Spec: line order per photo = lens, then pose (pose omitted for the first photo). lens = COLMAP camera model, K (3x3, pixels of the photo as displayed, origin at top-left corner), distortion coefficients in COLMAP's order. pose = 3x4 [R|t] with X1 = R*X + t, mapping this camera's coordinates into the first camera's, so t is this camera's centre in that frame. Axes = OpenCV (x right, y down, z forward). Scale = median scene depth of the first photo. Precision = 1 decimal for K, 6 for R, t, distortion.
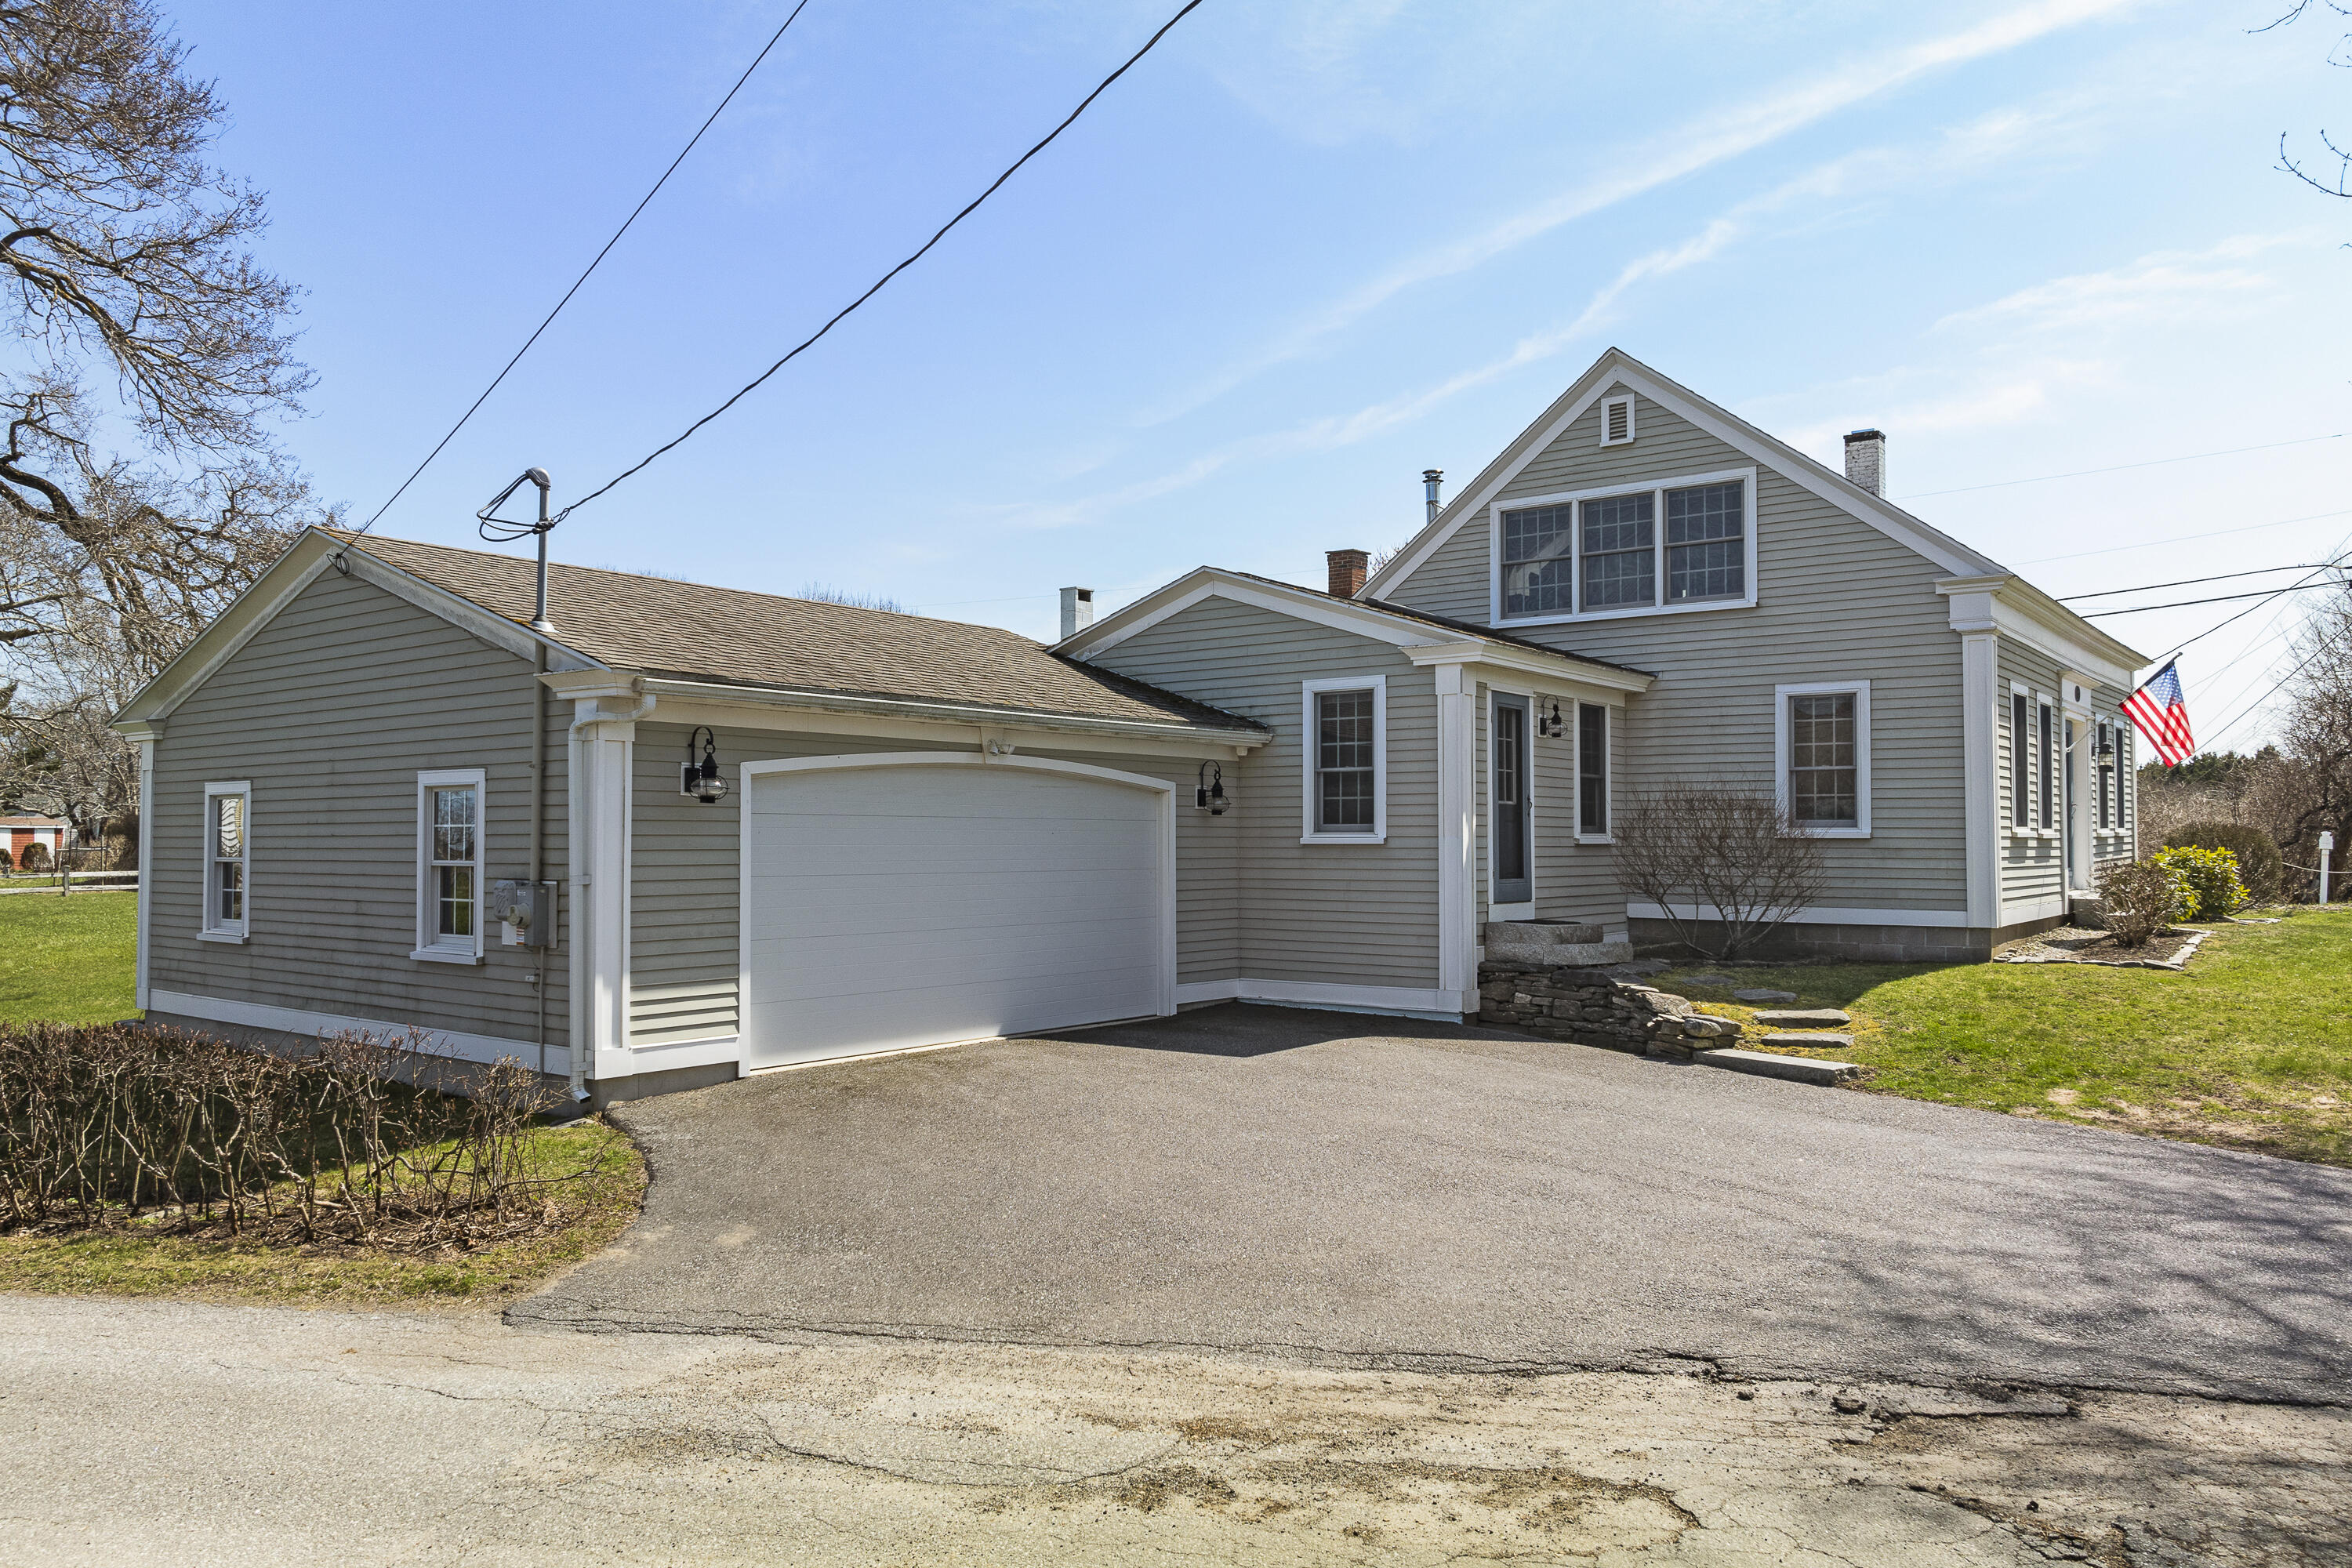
lens RADIAL K [[1630.9, 0, 1171.9], [0, 1630.9, 786.4], [0, 0, 1]] dist [-0.003806, 0.005693]
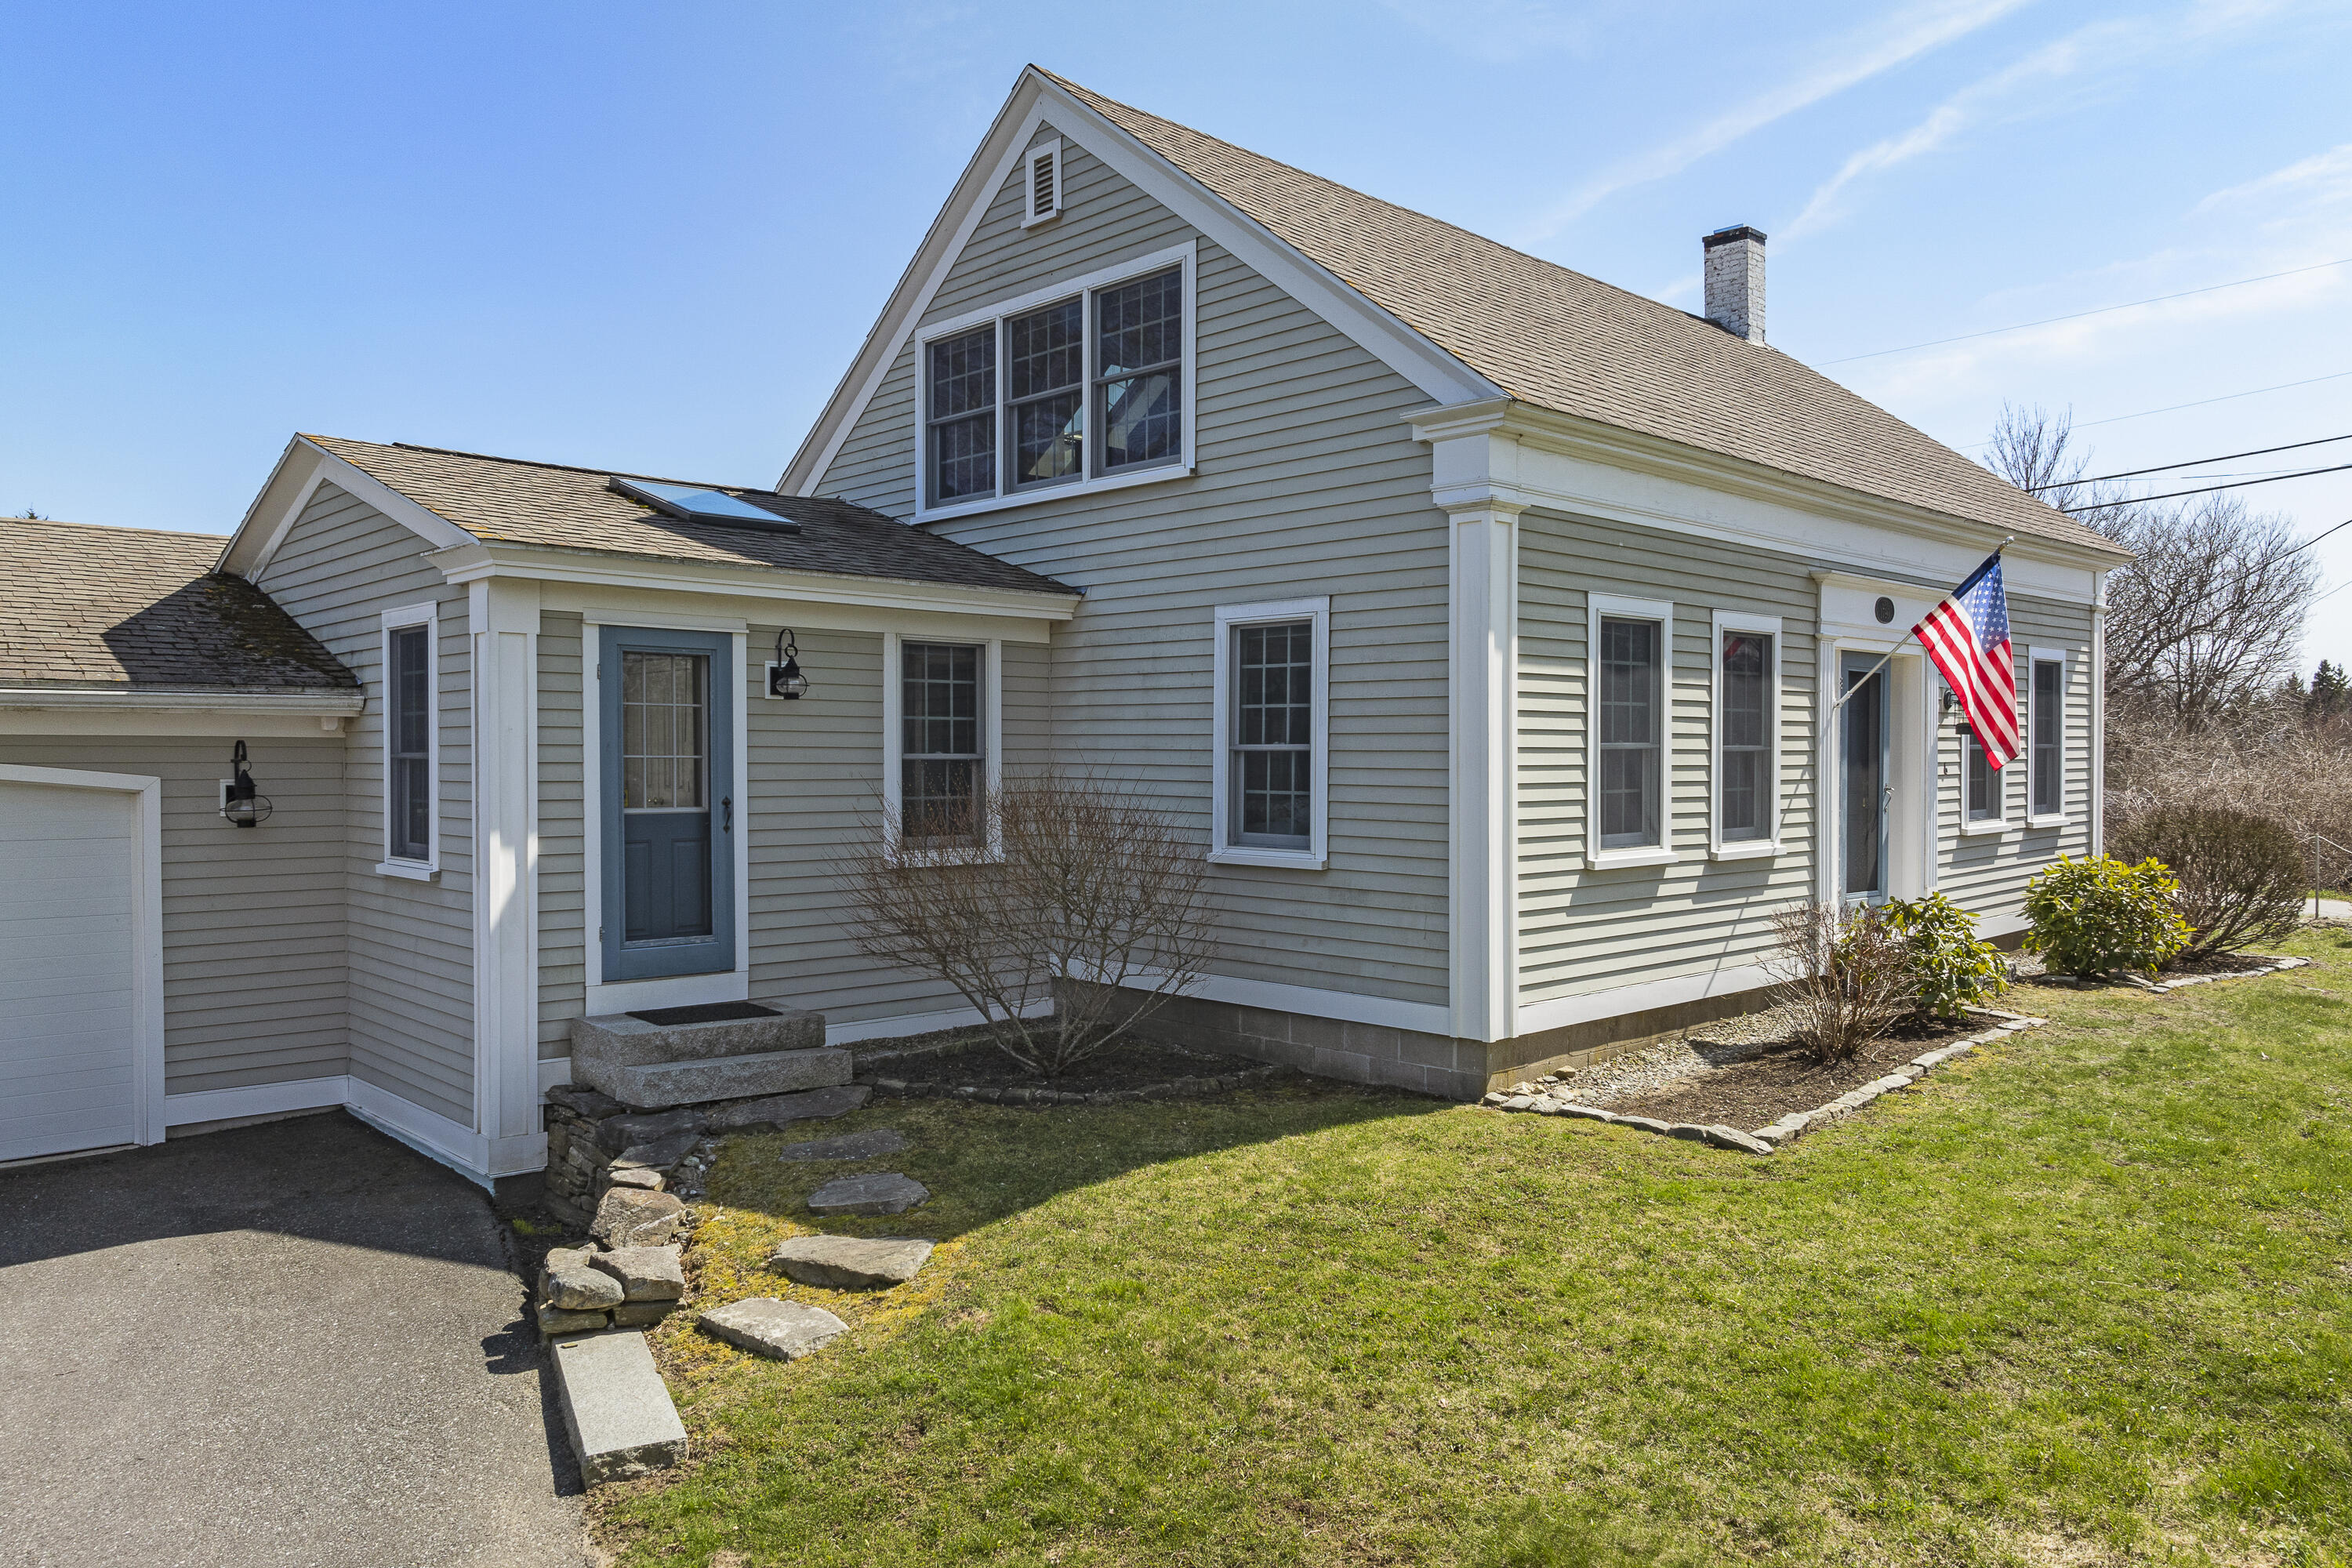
lens RADIAL K [[1630.9, 0, 1172.1], [0, 1630.9, 779.5], [0, 0, 1]] dist [-0.003806, 0.005693]
pose [[0.987648, 0.002864, -0.156660, 0.466111], [0.004501, 0.998902, 0.046639, -0.027898], [0.156622, -0.046768, 0.986551, 0.420535]]
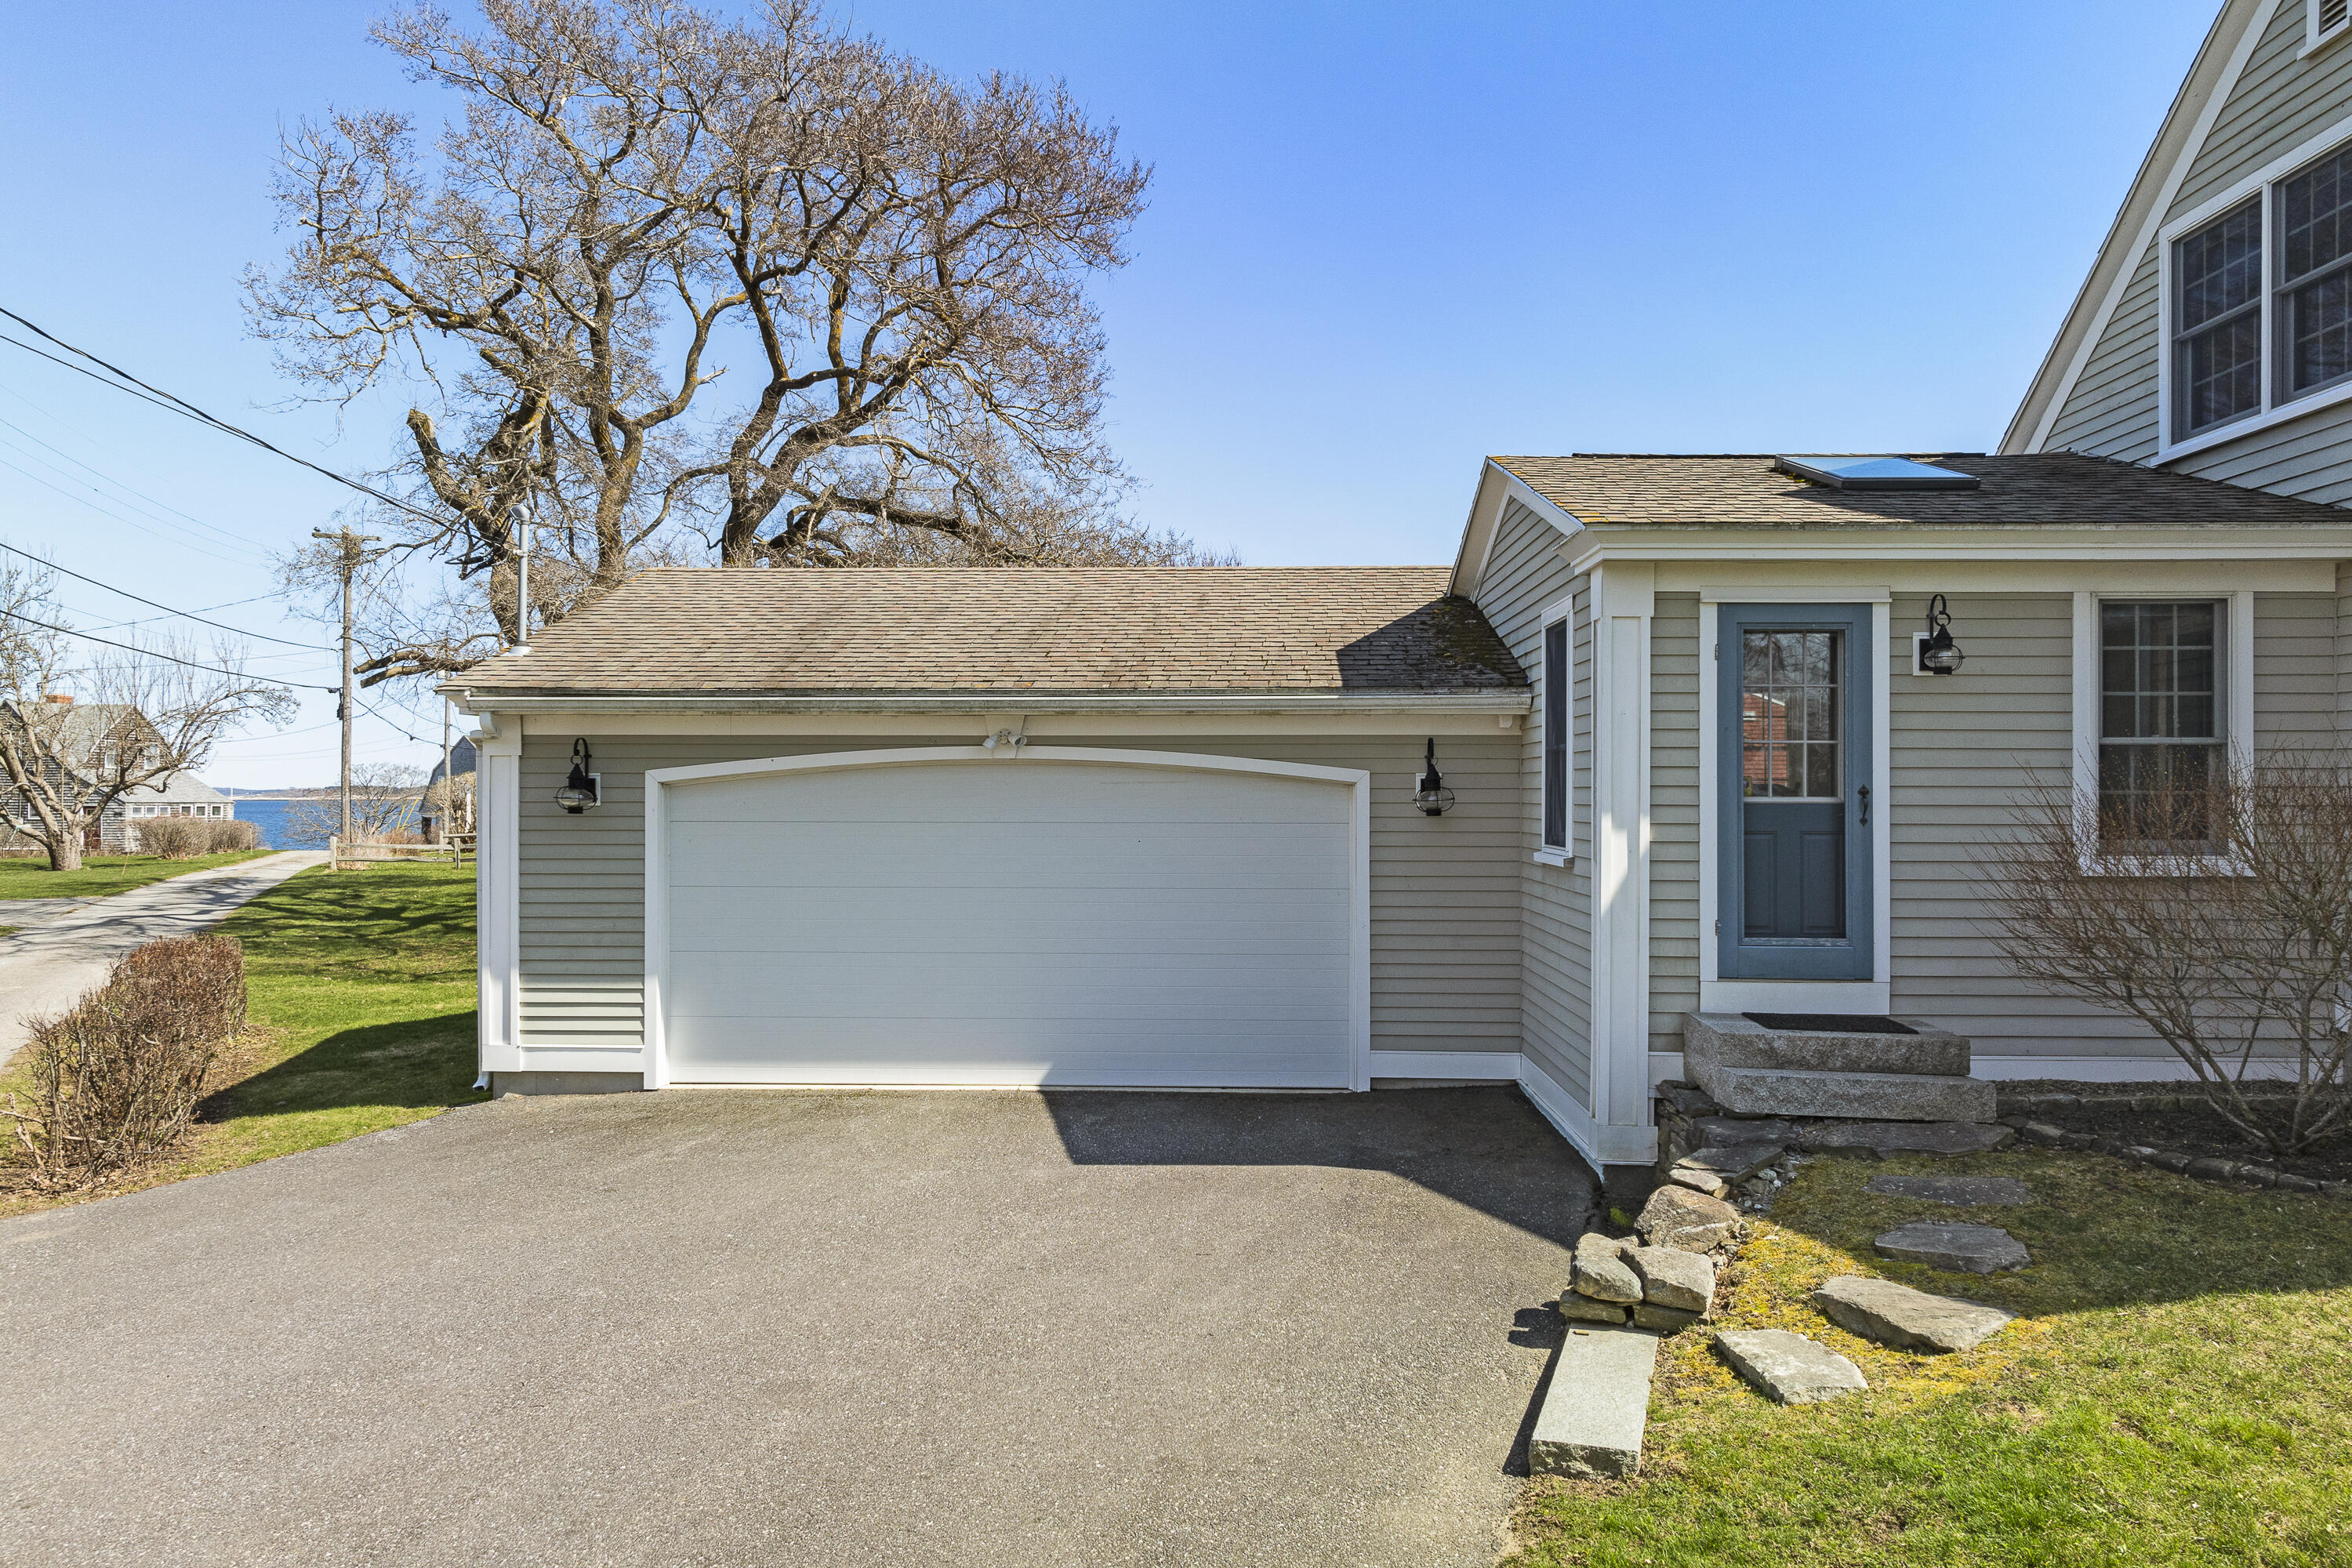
lens RADIAL K [[1630.9, 0, 1172.0], [0, 1630.9, 789.4], [0, 0, 1]] dist [-0.003806, 0.005693]
pose [[0.583767, -0.001114, -0.811921, 0.513535], [0.025632, 0.999526, 0.017057, -0.008423], [0.811517, -0.030768, 0.583518, 0.485837]]
